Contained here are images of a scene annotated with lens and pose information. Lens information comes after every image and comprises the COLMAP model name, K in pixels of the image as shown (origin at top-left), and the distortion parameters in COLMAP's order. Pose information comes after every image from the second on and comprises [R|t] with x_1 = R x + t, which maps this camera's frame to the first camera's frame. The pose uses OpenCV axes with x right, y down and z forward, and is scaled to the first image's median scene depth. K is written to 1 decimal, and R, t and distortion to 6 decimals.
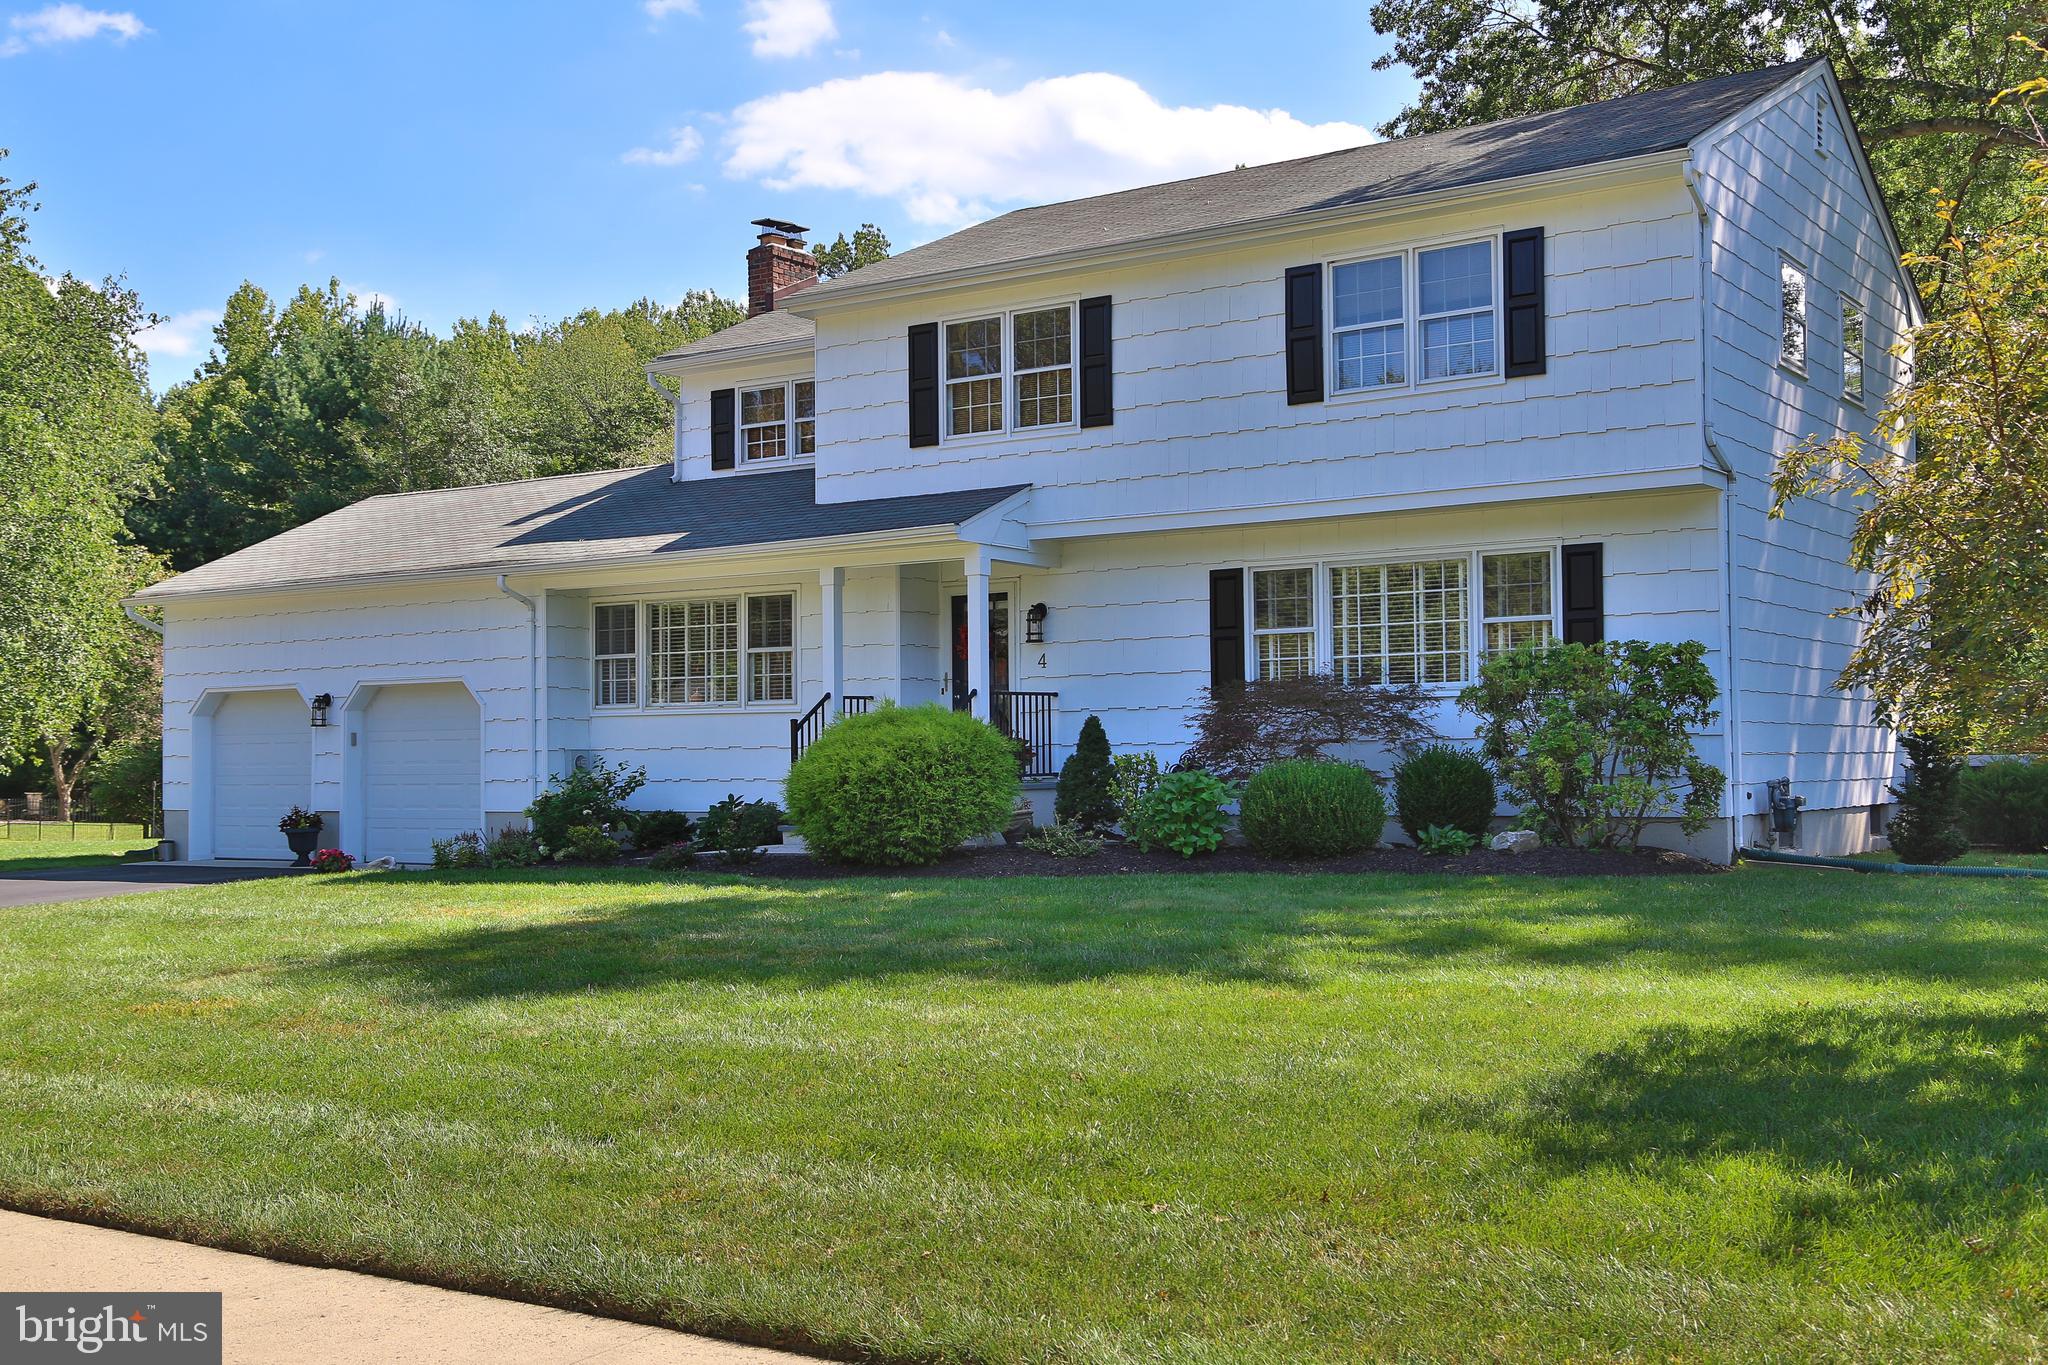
lens RADIAL K [[2129.1, 0, 1022.7], [0, 2129.1, 690.7], [0, 0, 1]] dist [-0.006361, 0.000000]
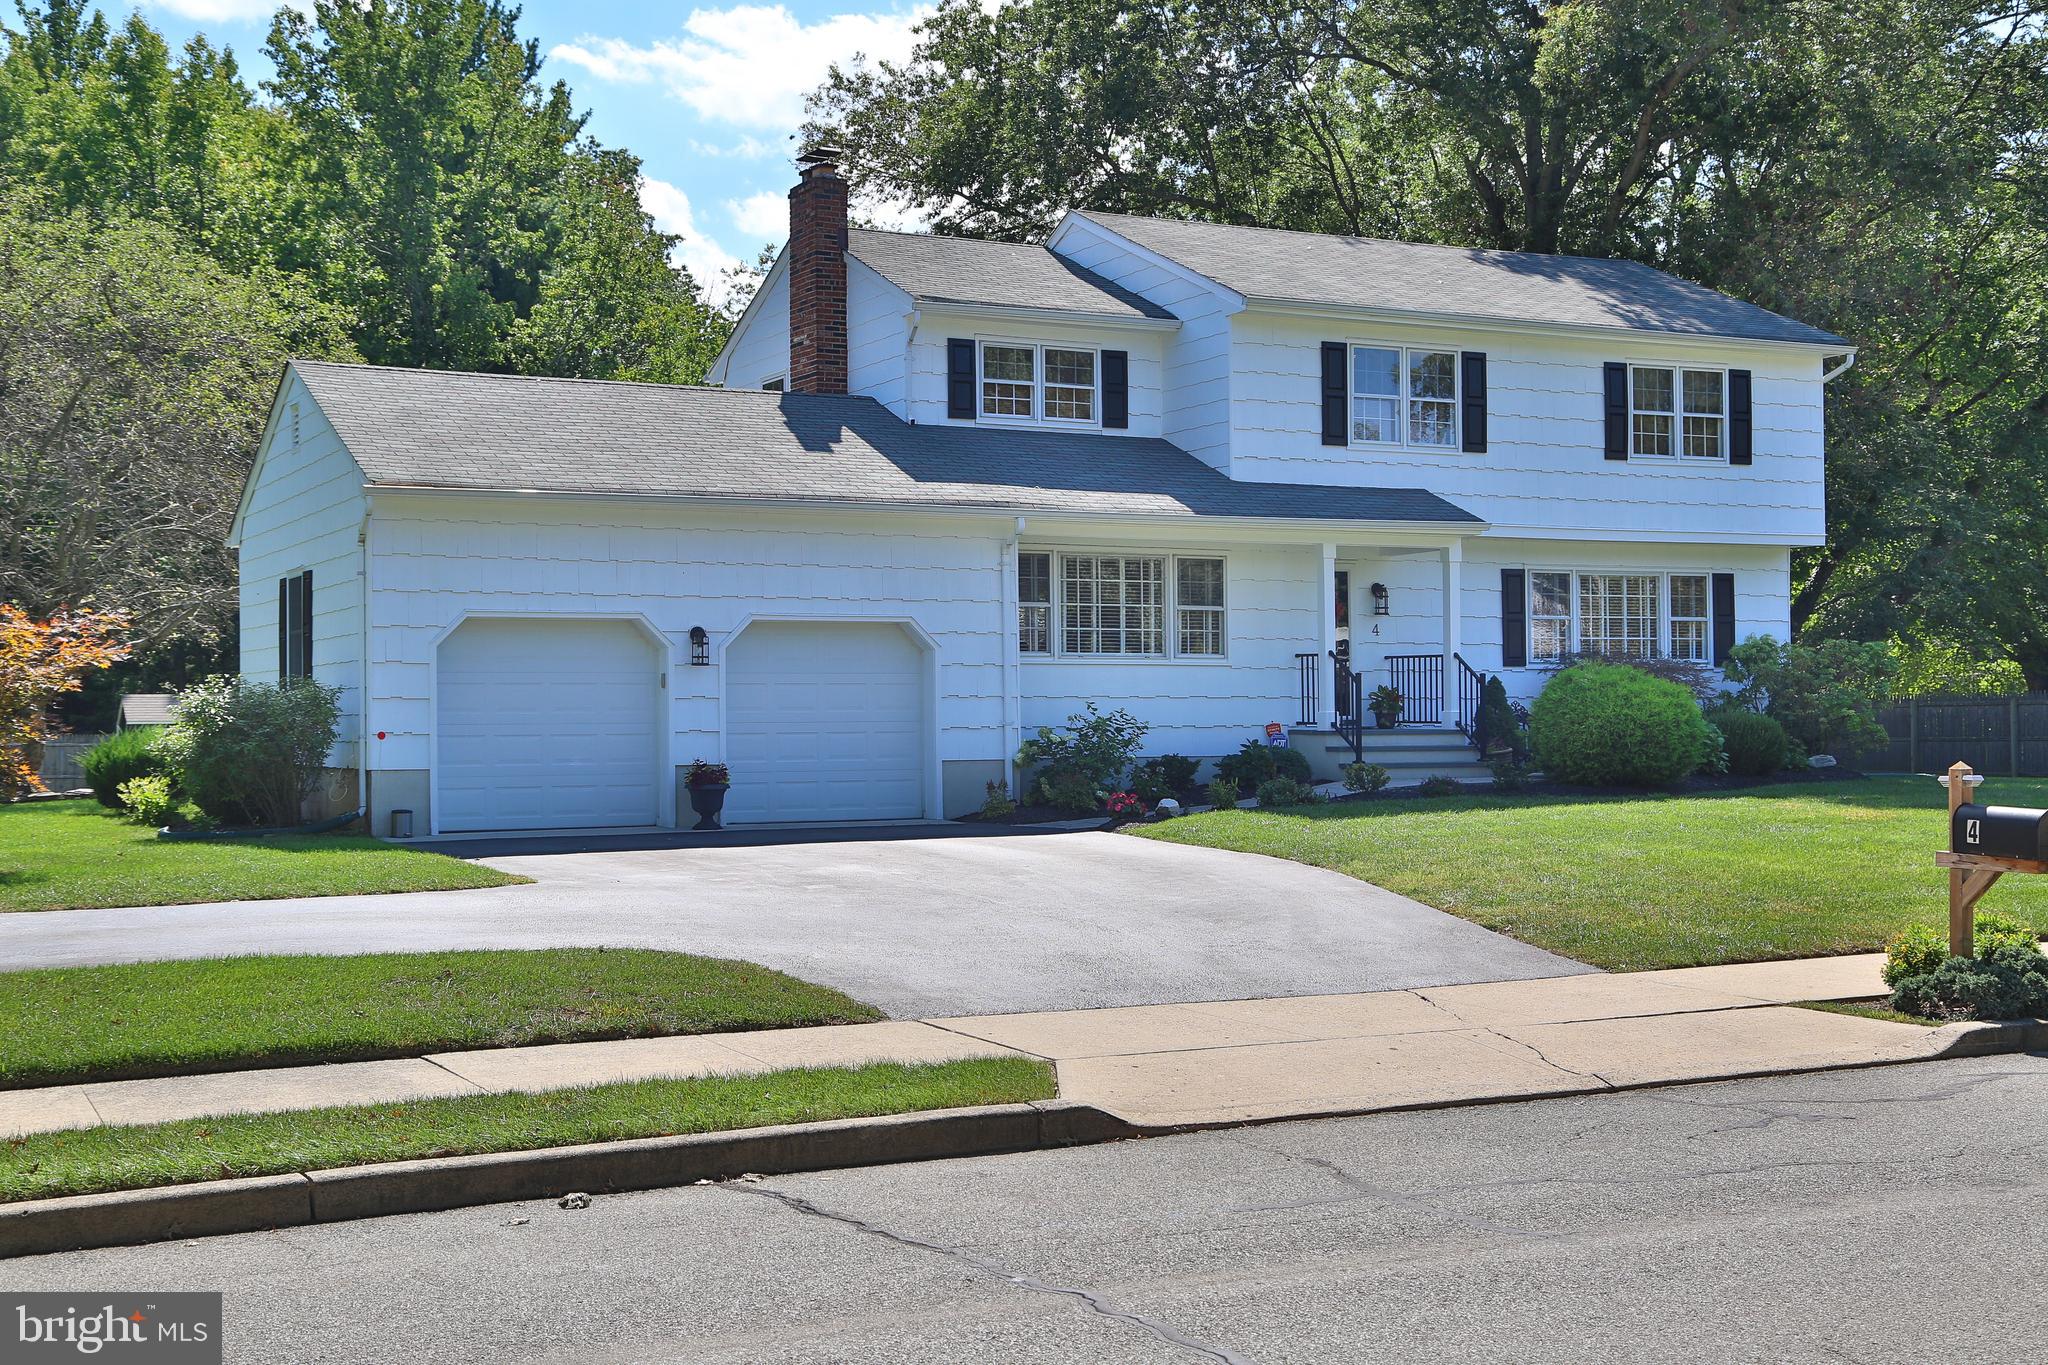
lens RADIAL K [[2409.1, 0, 1024.2], [0, 2409.1, 683.5], [0, 0, 1]] dist [0.069269, 0.000000]
pose [[0.484194, 0.019774, 0.874737, -1.311403], [-0.025924, 0.999630, -0.008247, 0.033884], [-0.874576, -0.018684, 0.484528, 0.499320]]
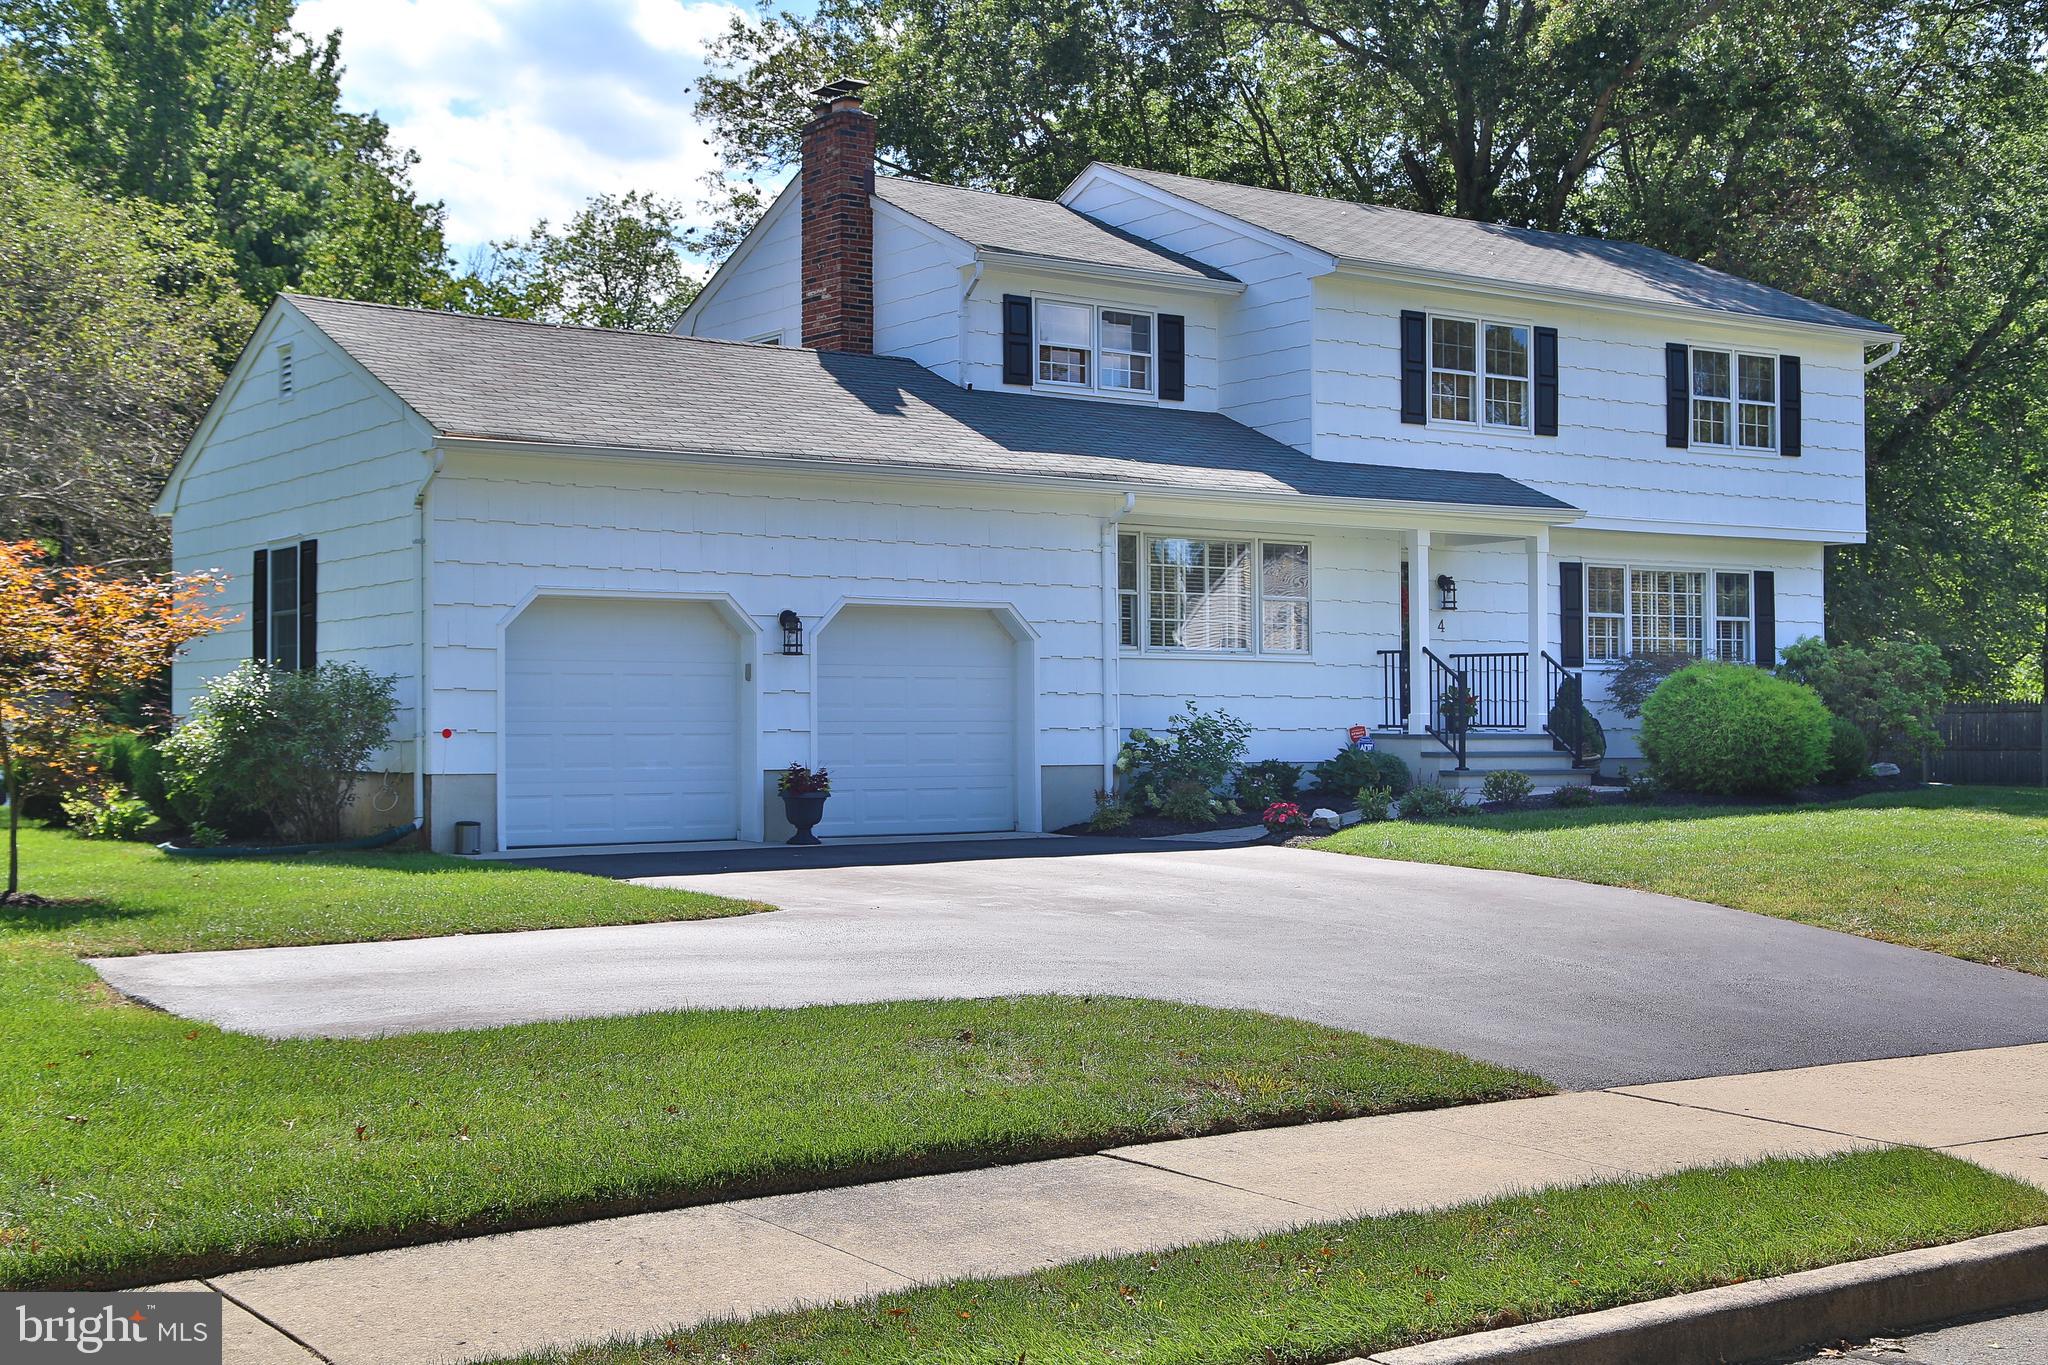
lens RADIAL K [[2436.6, 0, 1023.8], [0, 2436.6, 680.9], [0, 0, 1]] dist [0.081384, 0.000000]
pose [[0.359721, 0.027259, 0.932662, -1.287391], [-0.030869, 0.999374, -0.017303, 0.044850], [-0.932549, -0.022566, 0.360337, 0.736035]]
